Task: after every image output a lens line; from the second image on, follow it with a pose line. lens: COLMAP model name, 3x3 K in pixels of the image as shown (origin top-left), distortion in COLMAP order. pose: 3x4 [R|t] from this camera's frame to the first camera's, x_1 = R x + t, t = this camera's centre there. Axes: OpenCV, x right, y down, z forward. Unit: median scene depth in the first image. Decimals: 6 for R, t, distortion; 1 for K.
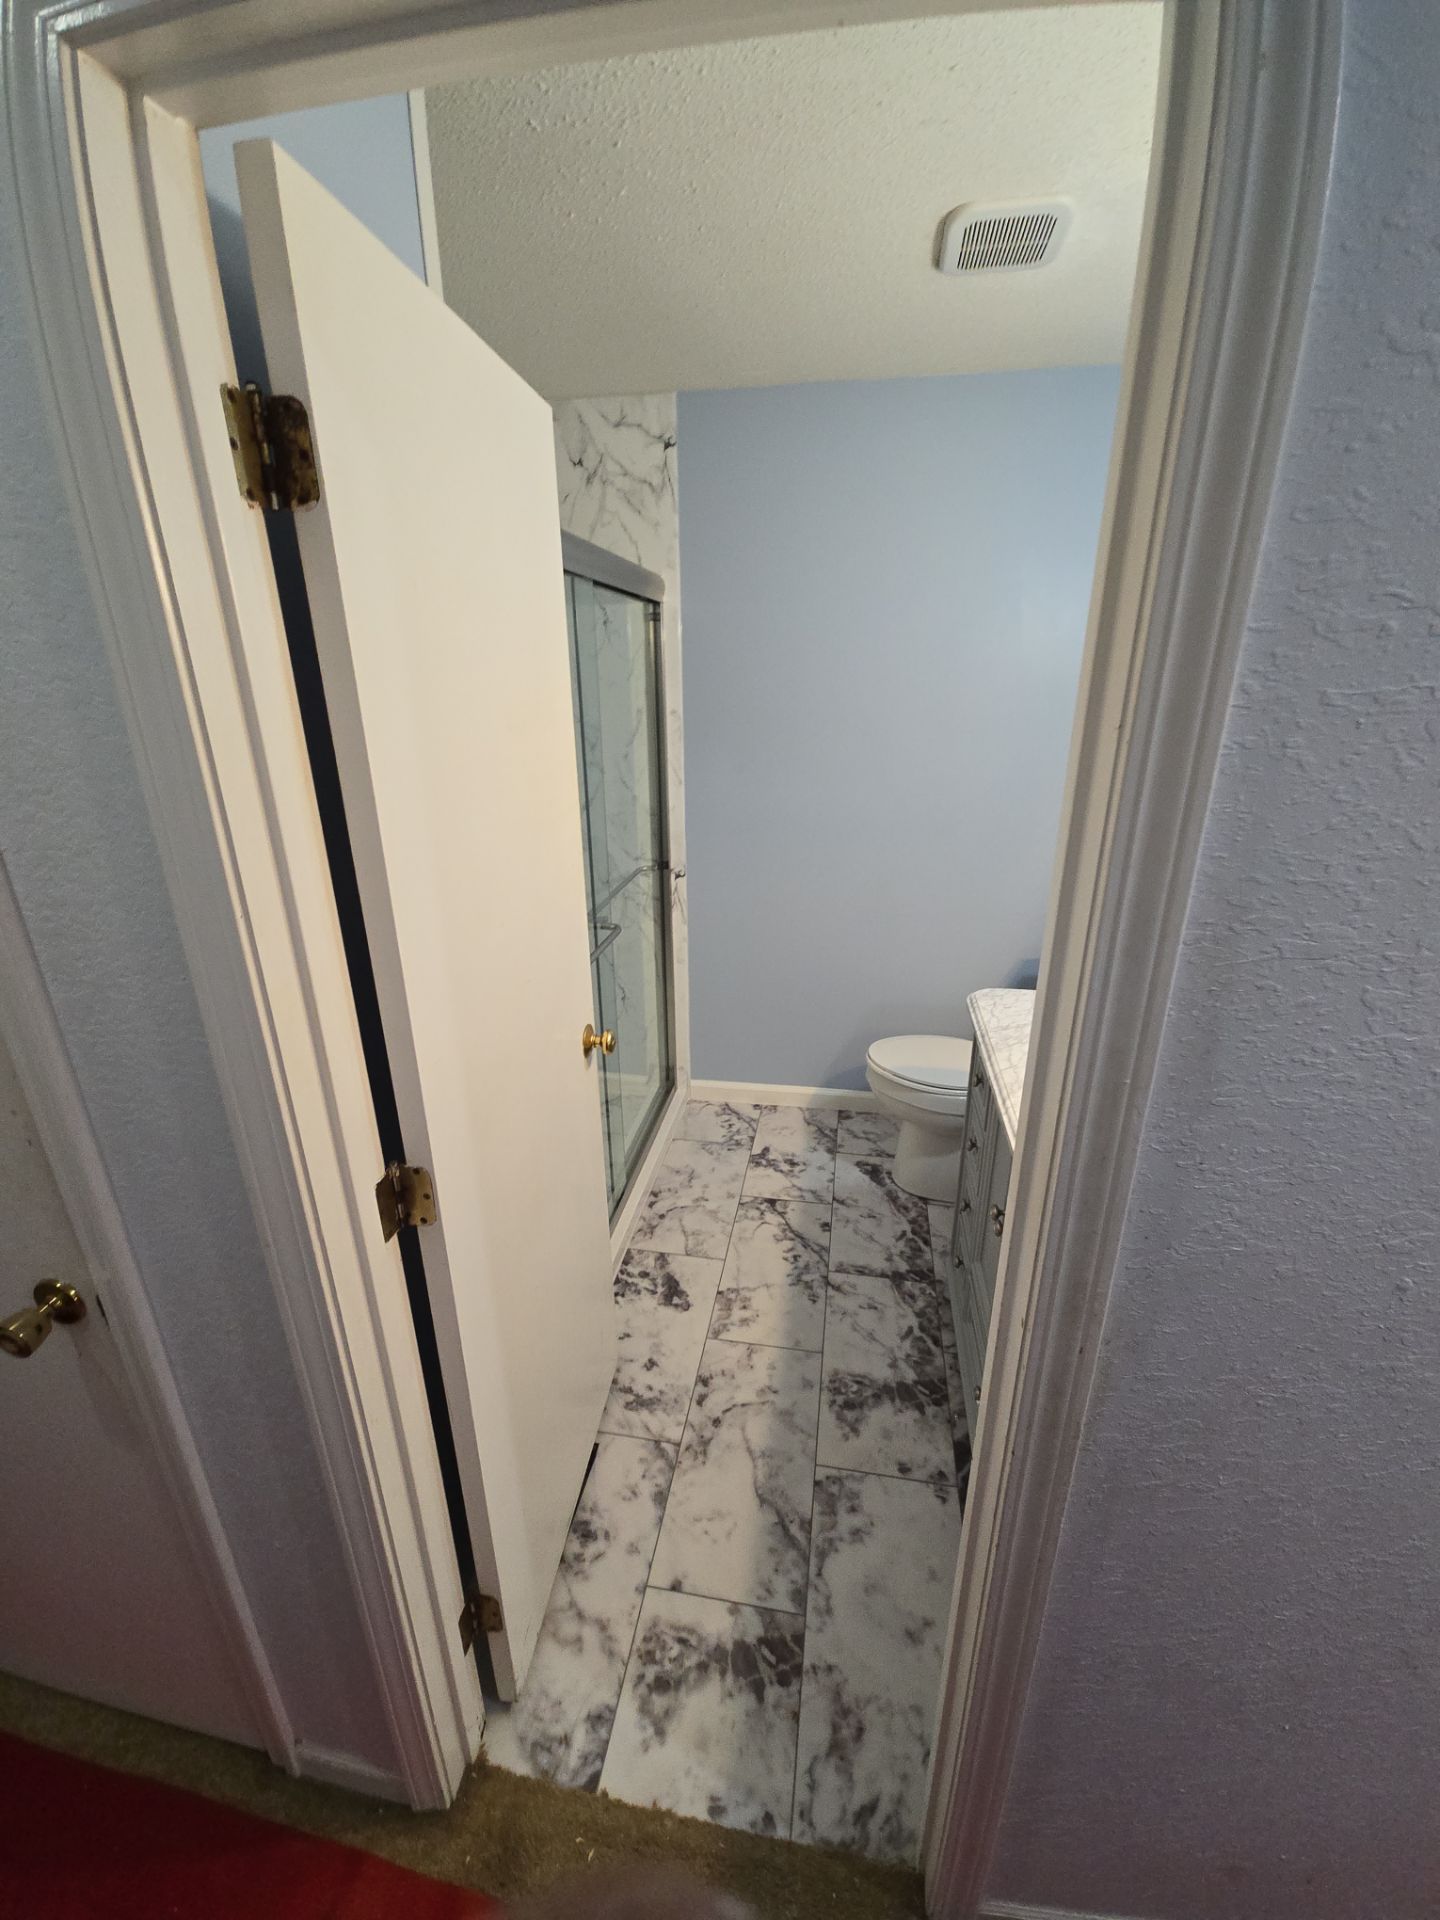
lens RADIAL K [[777.8, 0, 723.2], [0, 777.8, 950.3], [0, 0, 1]] dist [0.010962, -0.008545]
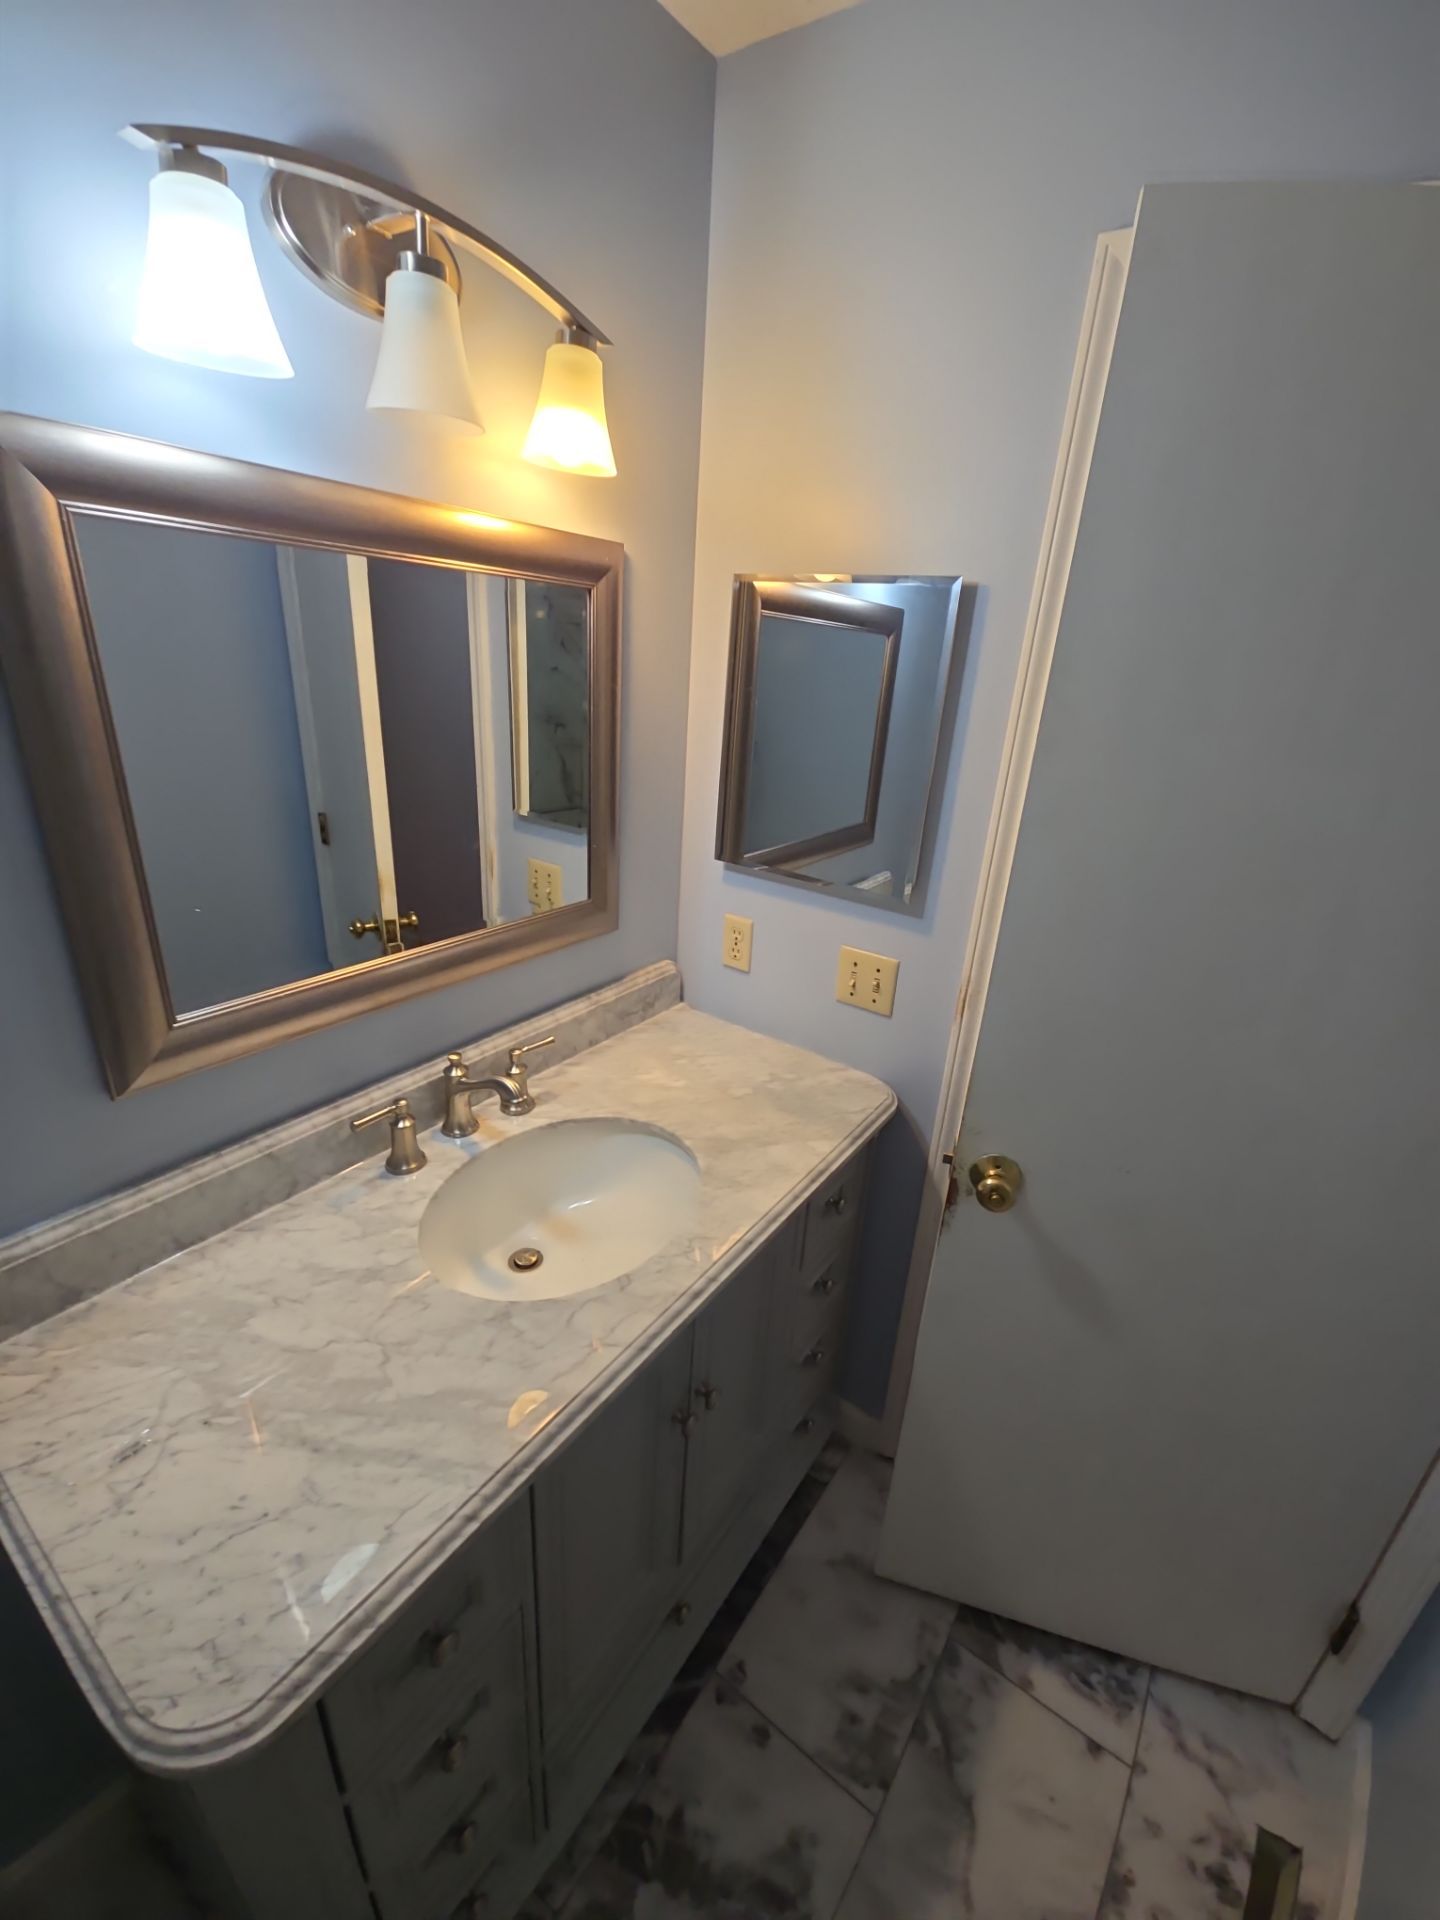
lens RADIAL K [[777.8, 0, 722.4], [0, 777.8, 962.1], [0, 0, 1]] dist [0.010962, -0.008545]
pose [[-0.894352, -0.204260, 0.398011, 0.085893], [0.103007, 0.771752, 0.627526, -0.256659], [-0.435344, 0.602227, -0.669177, 0.762060]]
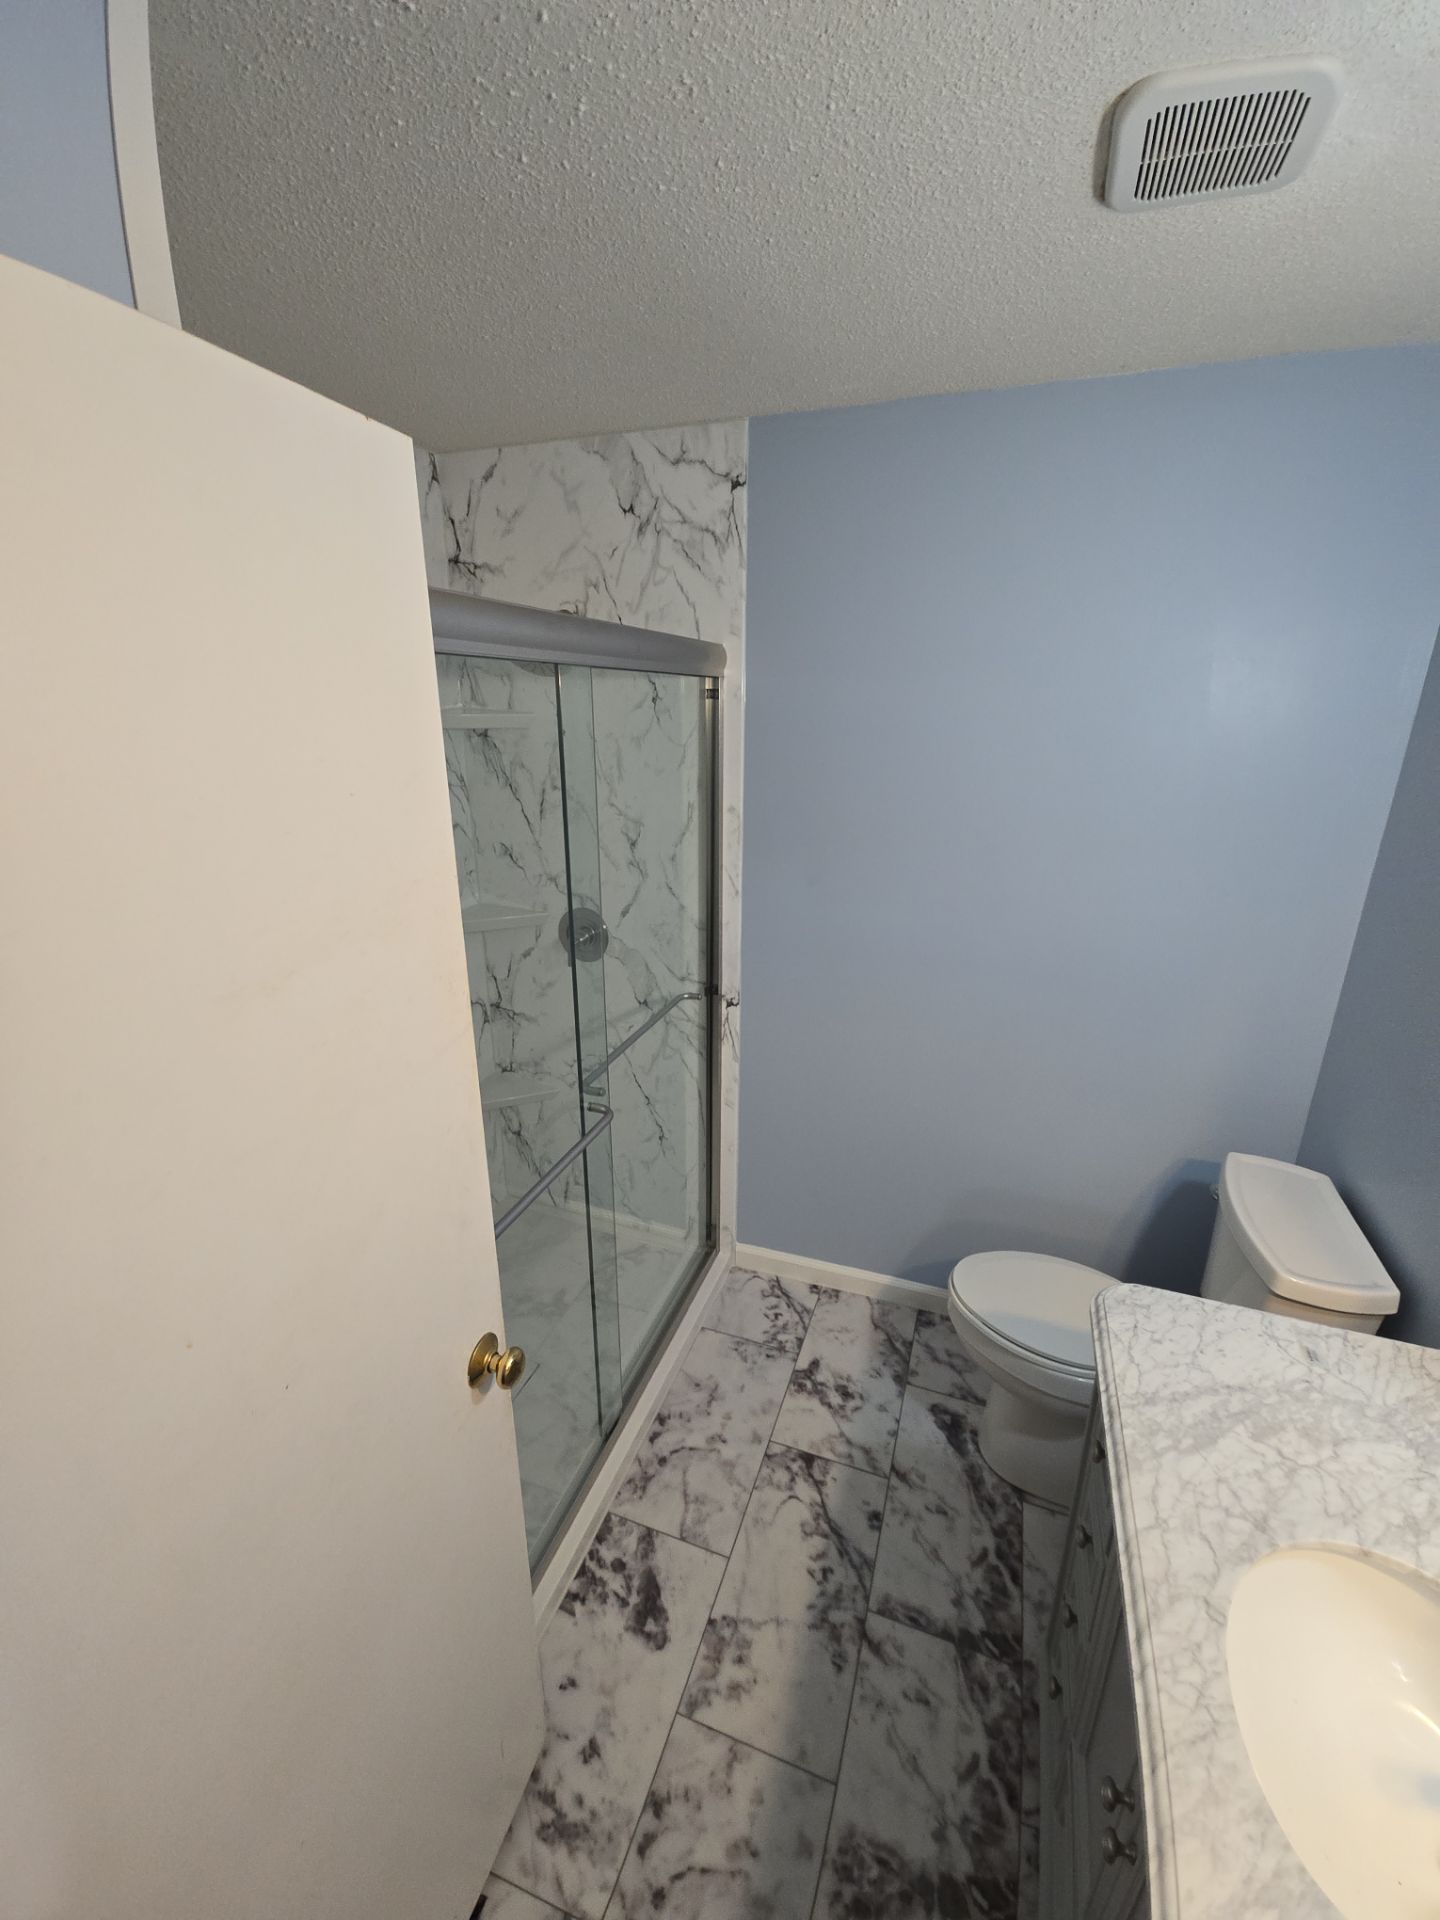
lens RADIAL K [[777.8, 0, 721.0], [0, 777.8, 950.0], [0, 0, 1]] dist [0.010962, -0.008545]
pose [[0.983506, 0.064907, -0.168831, 0.079866], [-0.070028, 0.997243, -0.024552, -0.157123], [0.166772, 0.035970, 0.985339, 0.236211]]
